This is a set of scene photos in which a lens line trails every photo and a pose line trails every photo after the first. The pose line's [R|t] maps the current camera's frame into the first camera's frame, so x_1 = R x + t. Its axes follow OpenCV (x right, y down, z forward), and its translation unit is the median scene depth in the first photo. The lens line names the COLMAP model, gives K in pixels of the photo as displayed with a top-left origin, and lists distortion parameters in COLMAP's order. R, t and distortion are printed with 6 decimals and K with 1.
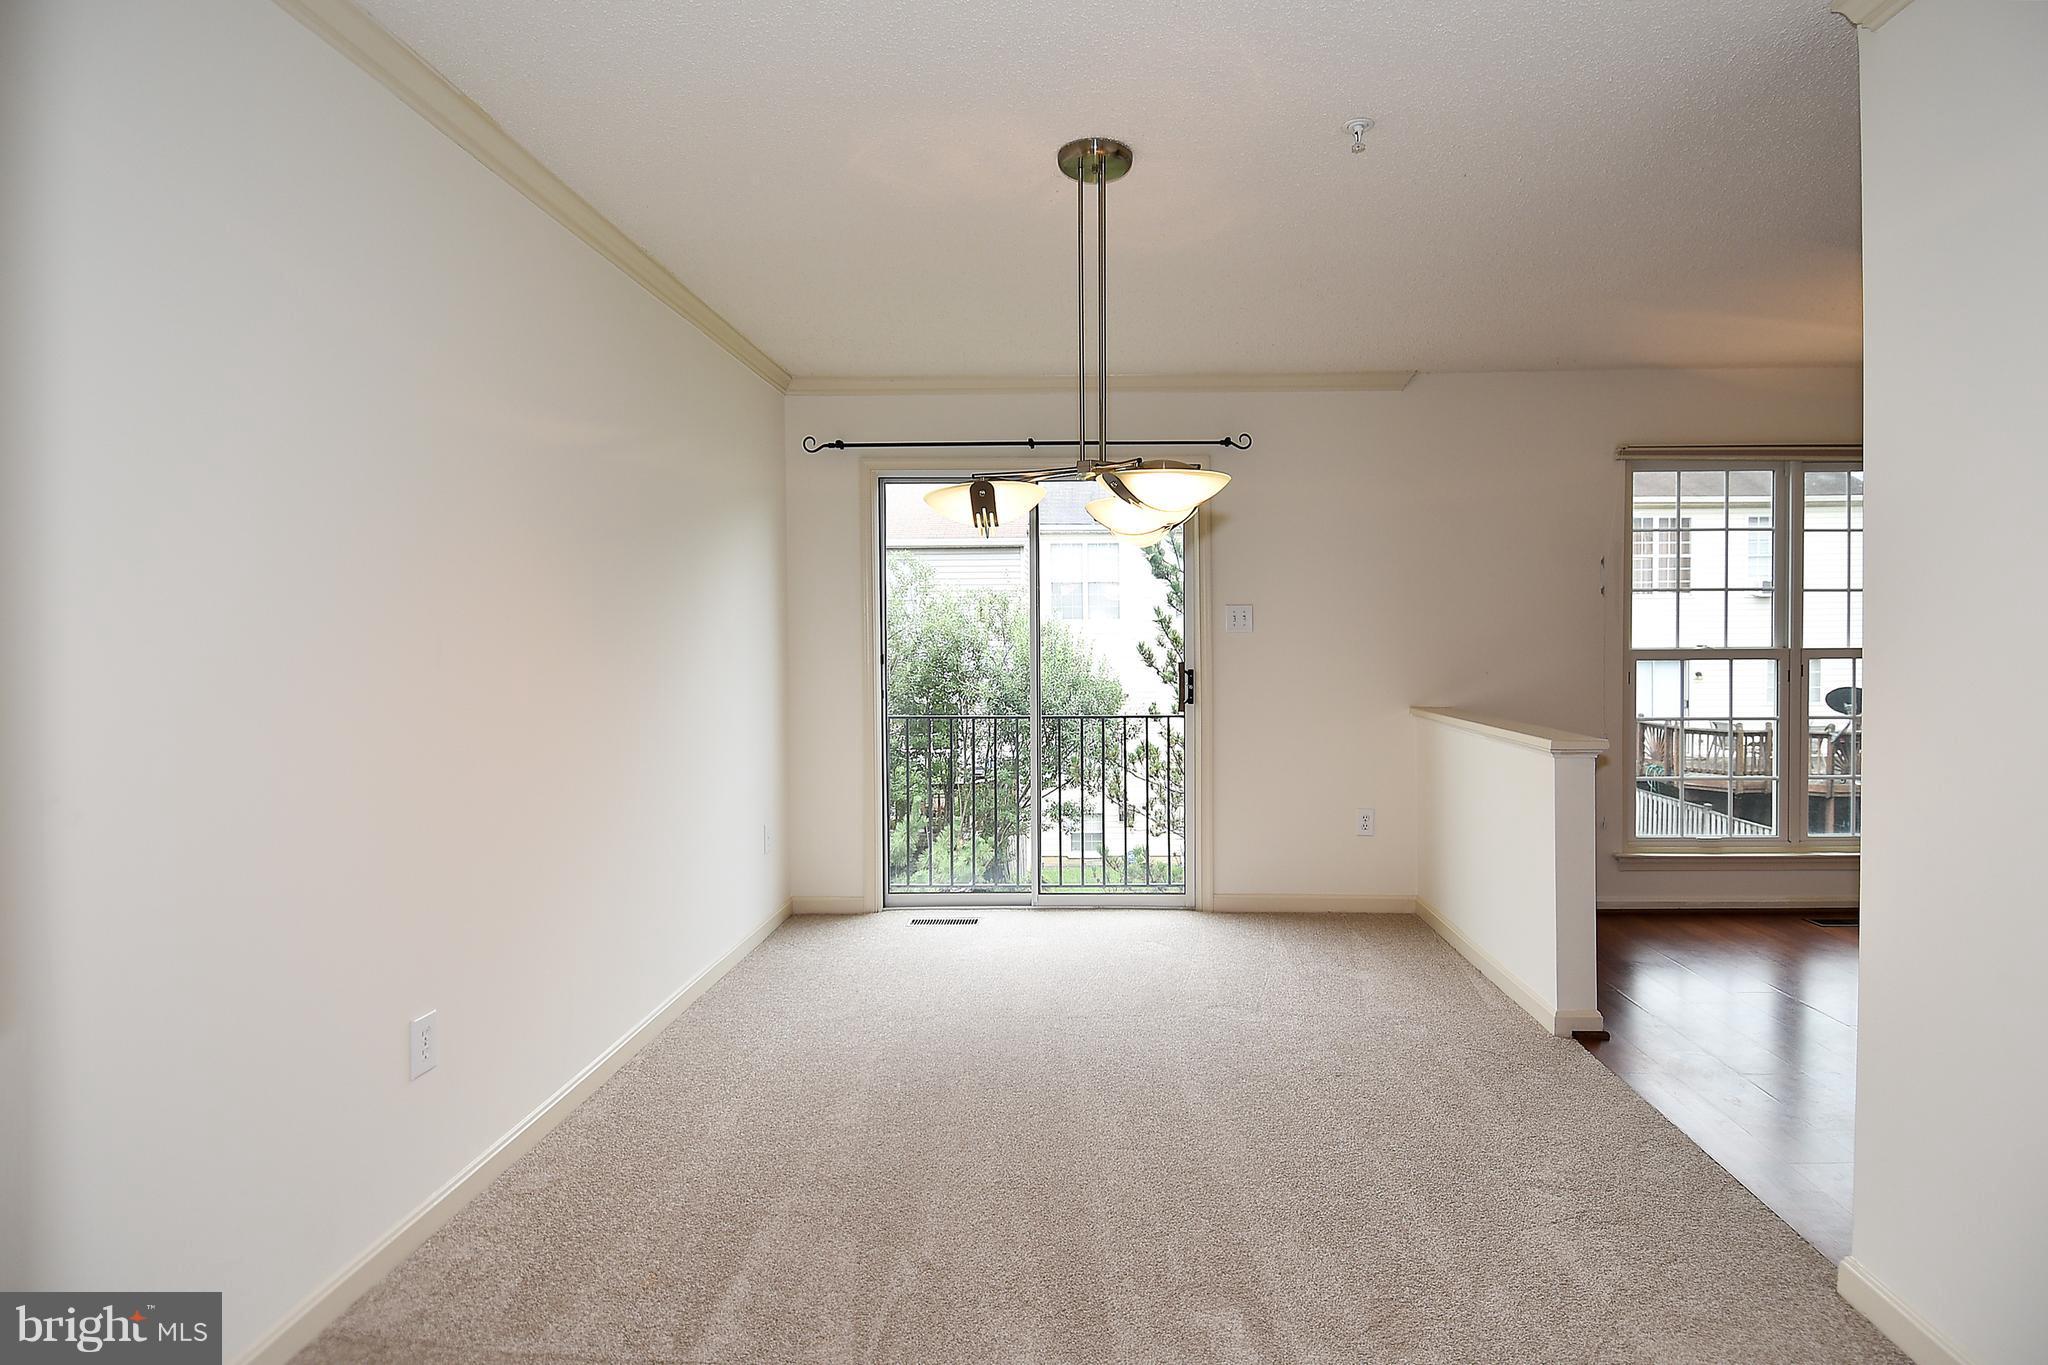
lens RADIAL K [[1142.9, 0, 1178.6], [0, 1142.9, 707.2], [0, 0, 1]] dist [0.048261, -0.048322]
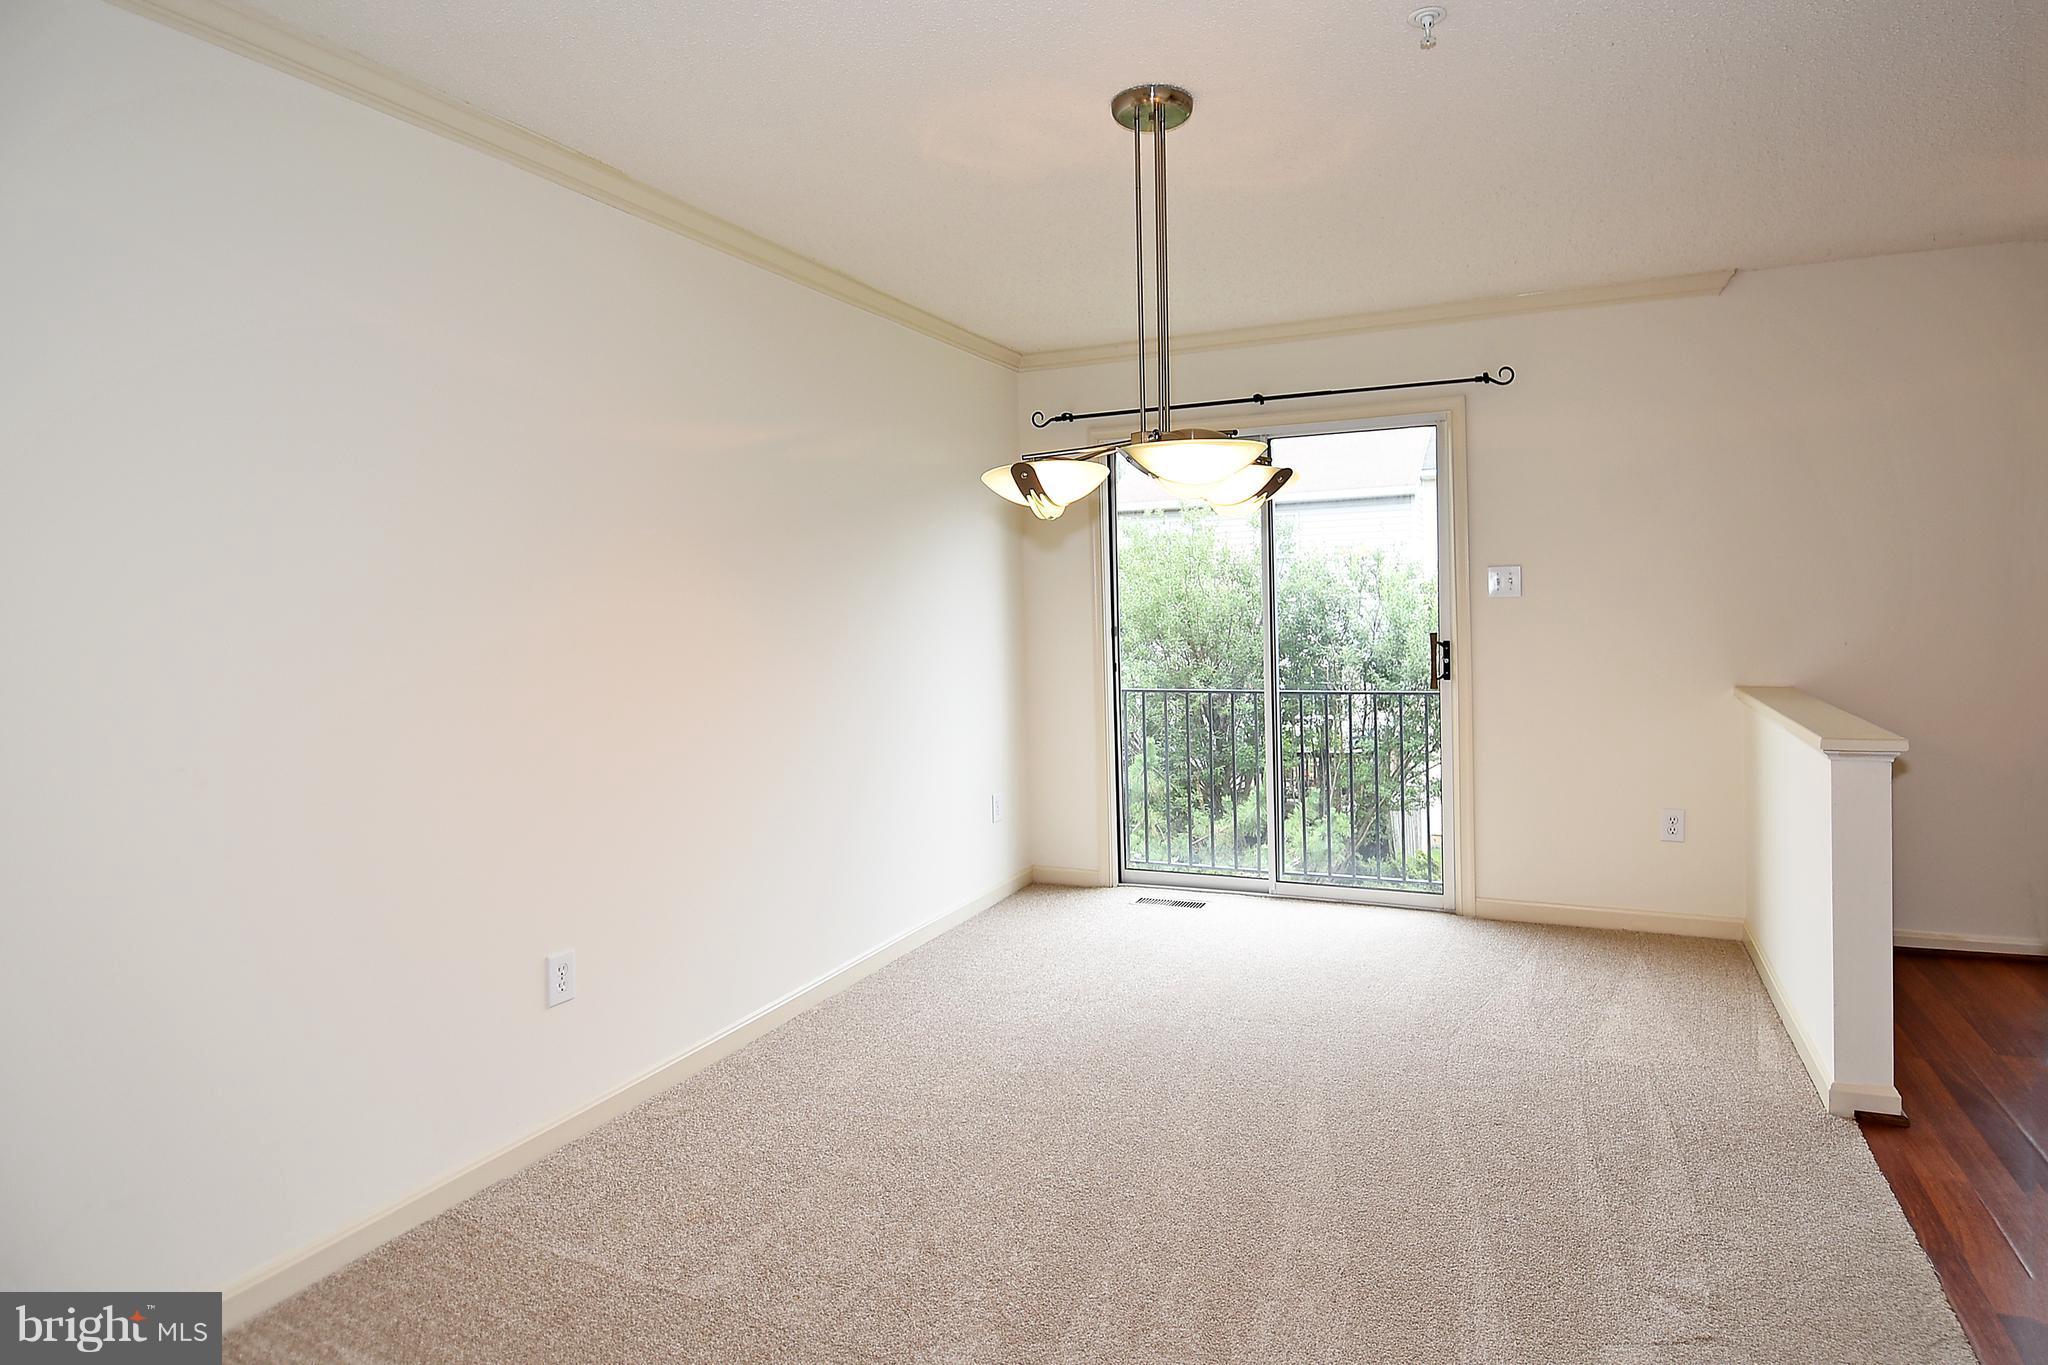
lens RADIAL K [[1220.7, 0, 1120.1], [0, 1220.7, 692.3], [0, 0, 1]] dist [0.048114, -0.067288]
pose [[0.922357, 0.014175, -0.386078, 0.157897], [-0.006564, 0.999757, 0.021023, -0.012617], [0.386283, -0.016856, 0.922226, 0.035779]]
